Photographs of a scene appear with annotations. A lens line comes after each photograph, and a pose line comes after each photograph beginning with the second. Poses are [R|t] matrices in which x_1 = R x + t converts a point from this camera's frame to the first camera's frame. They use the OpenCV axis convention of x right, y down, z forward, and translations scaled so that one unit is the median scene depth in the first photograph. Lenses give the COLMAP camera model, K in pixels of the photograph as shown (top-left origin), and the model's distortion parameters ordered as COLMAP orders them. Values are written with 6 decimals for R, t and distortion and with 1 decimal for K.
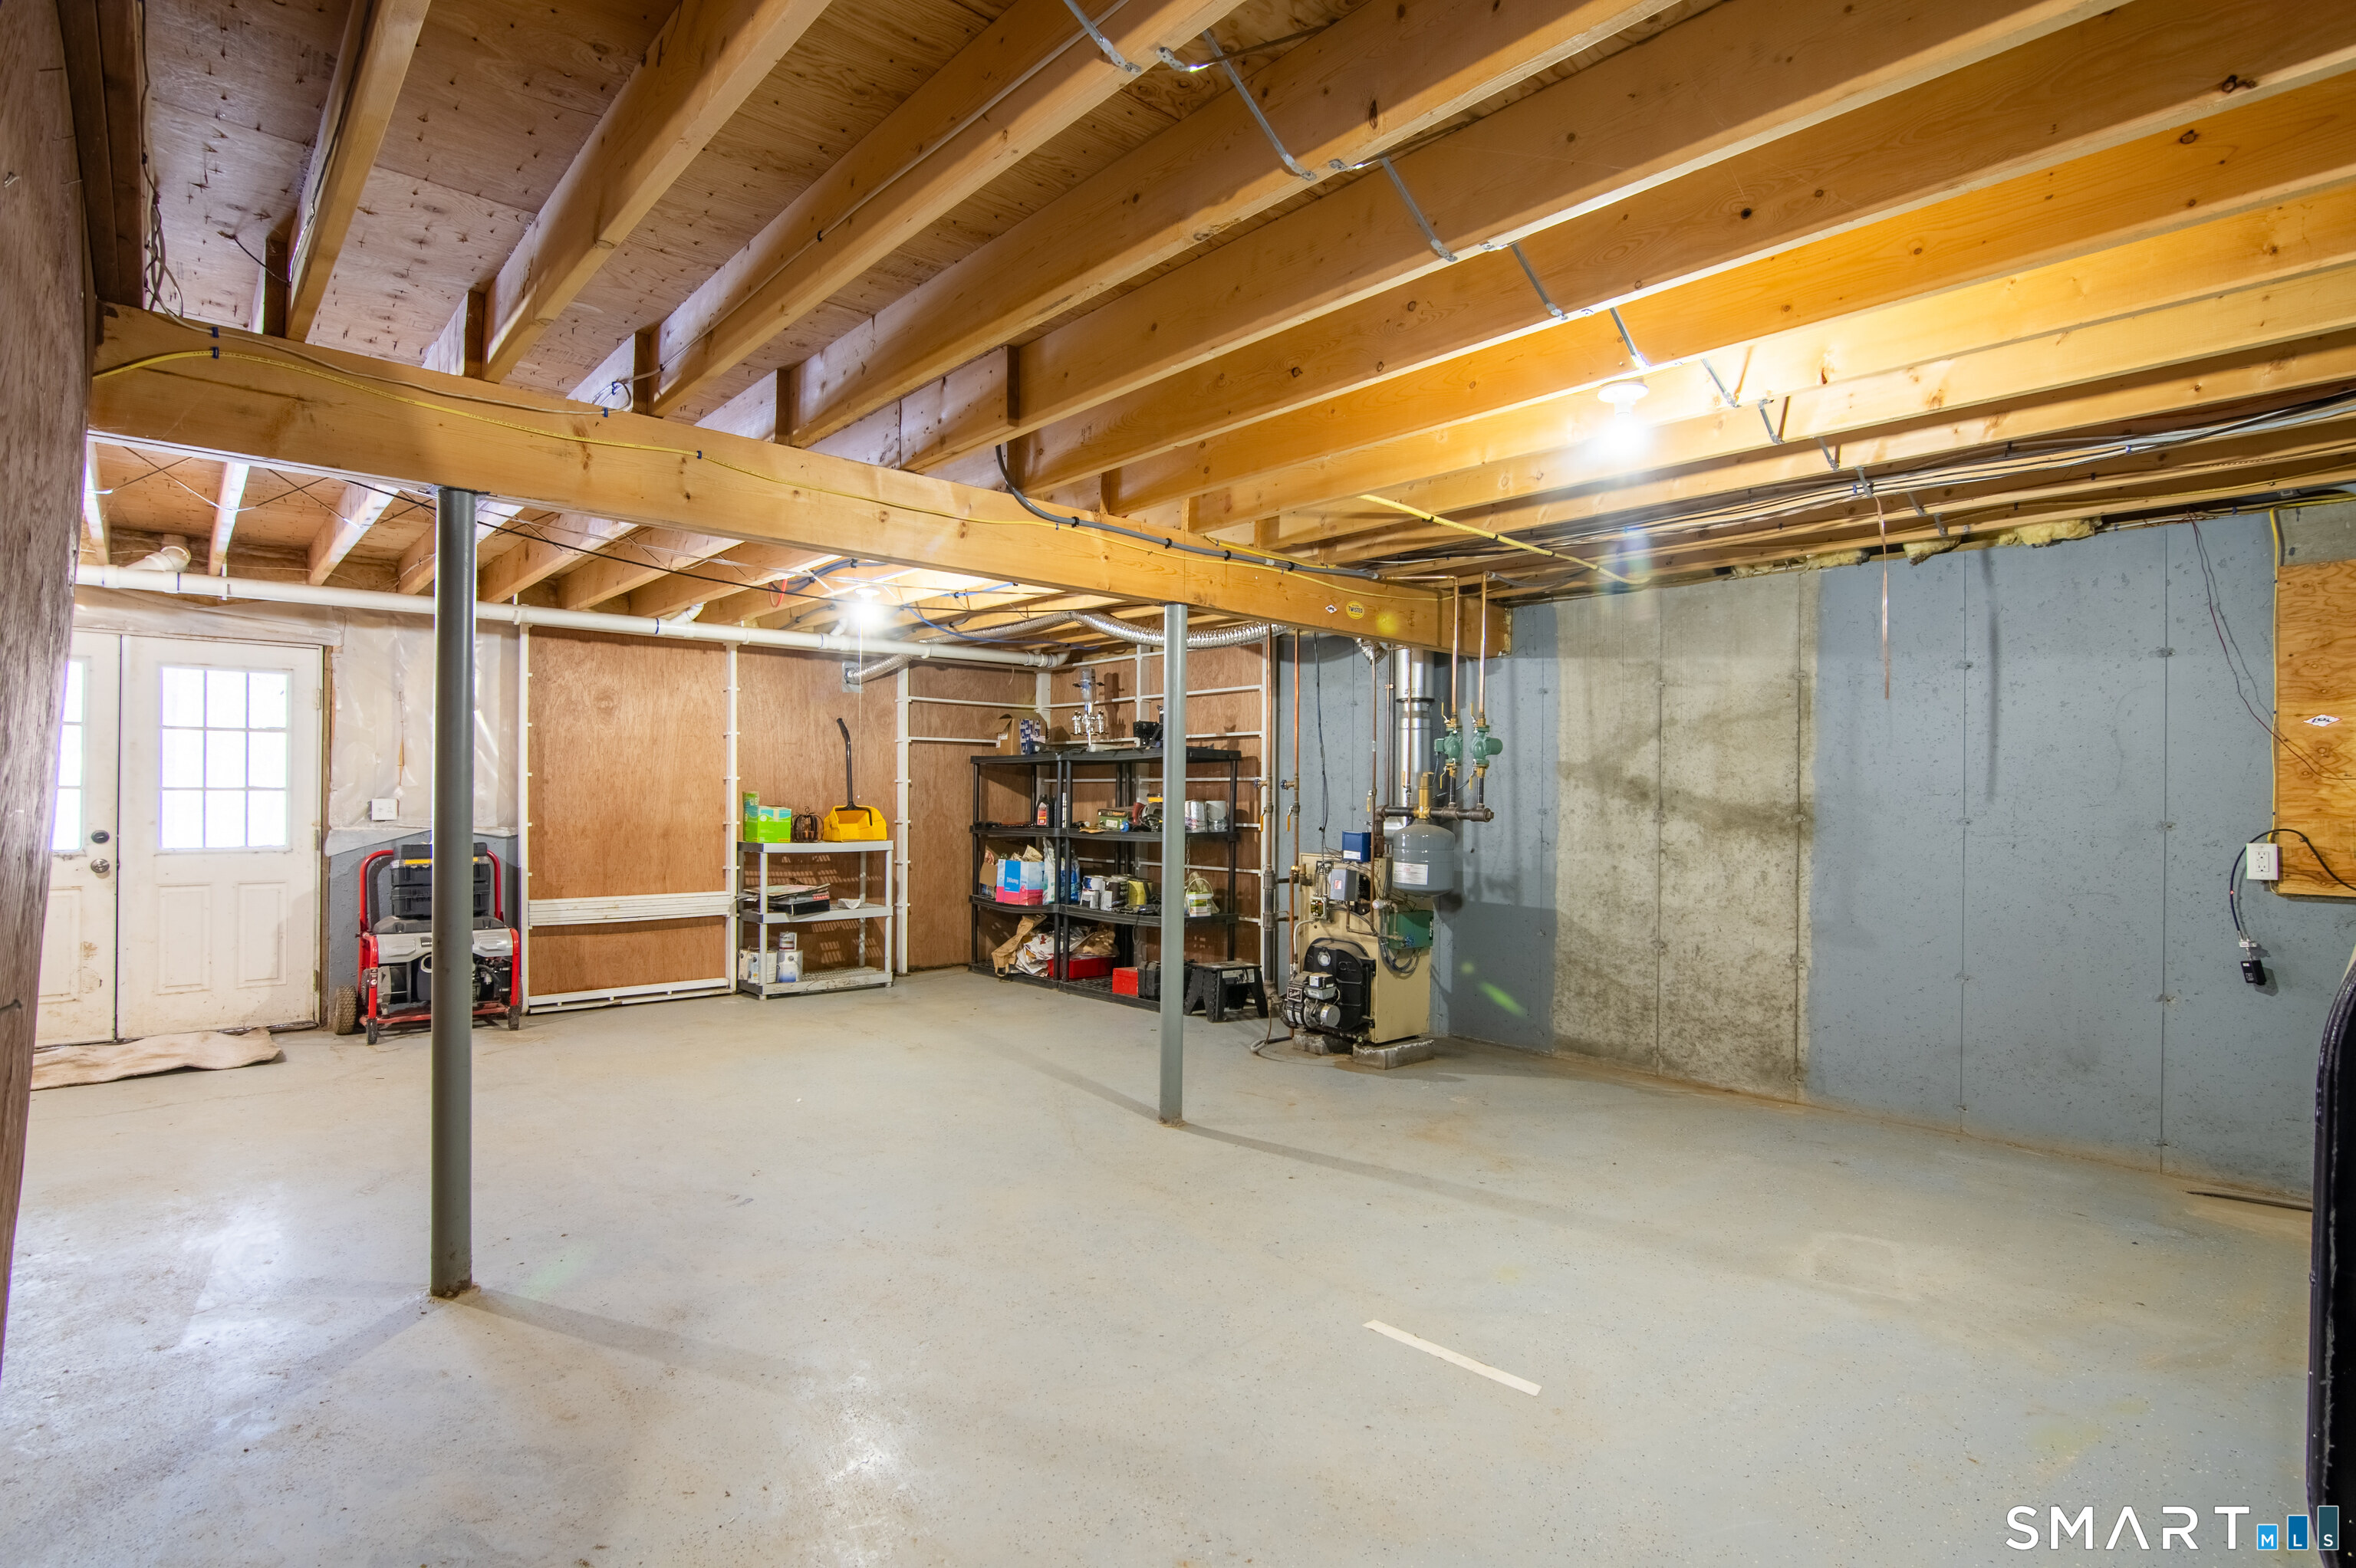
lens RADIAL K [[1152.0, 0, 1174.5], [0, 1152.0, 790.6], [0, 0, 1]] dist [-0.027870, 0.005896]
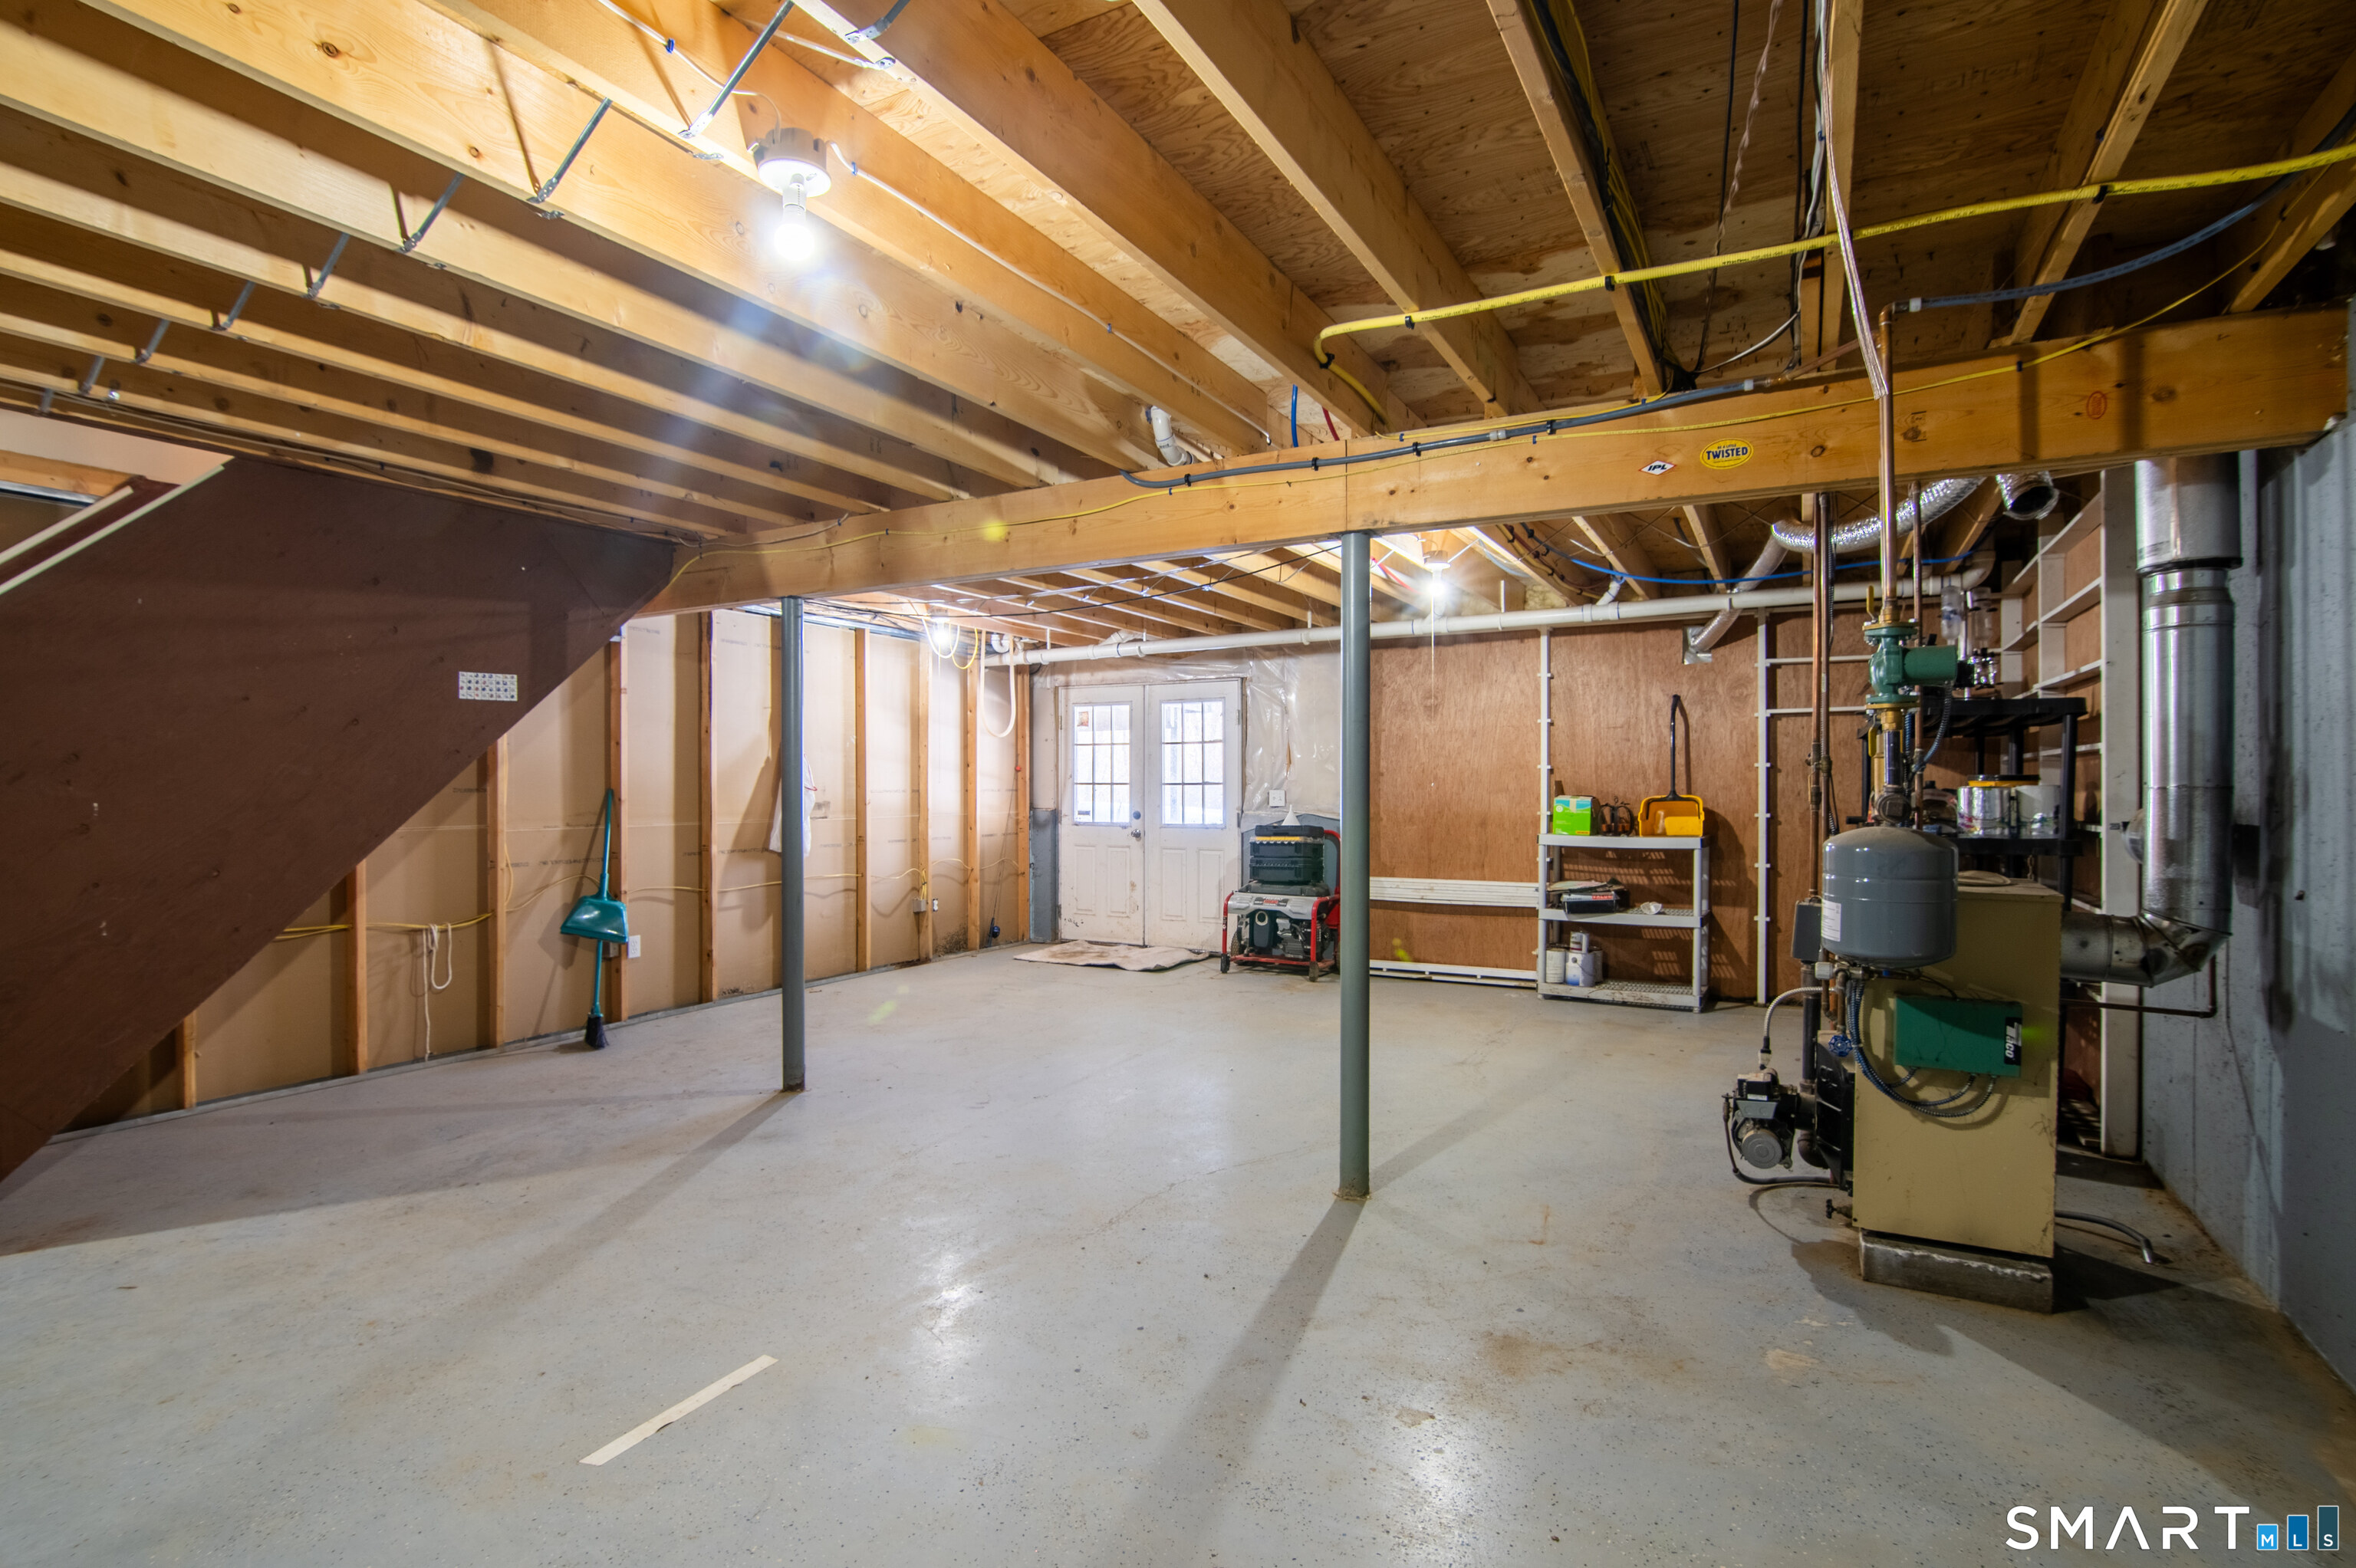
lens RADIAL K [[1152.0, 0, 1171.1], [0, 1152.0, 789.5], [0, 0, 1]] dist [-0.027870, 0.005896]
pose [[0.325537, -0.006718, -0.945505, 0.466942], [0.009733, 0.999946, -0.003753, 0.009306], [0.945479, -0.007980, 0.325585, 0.418006]]
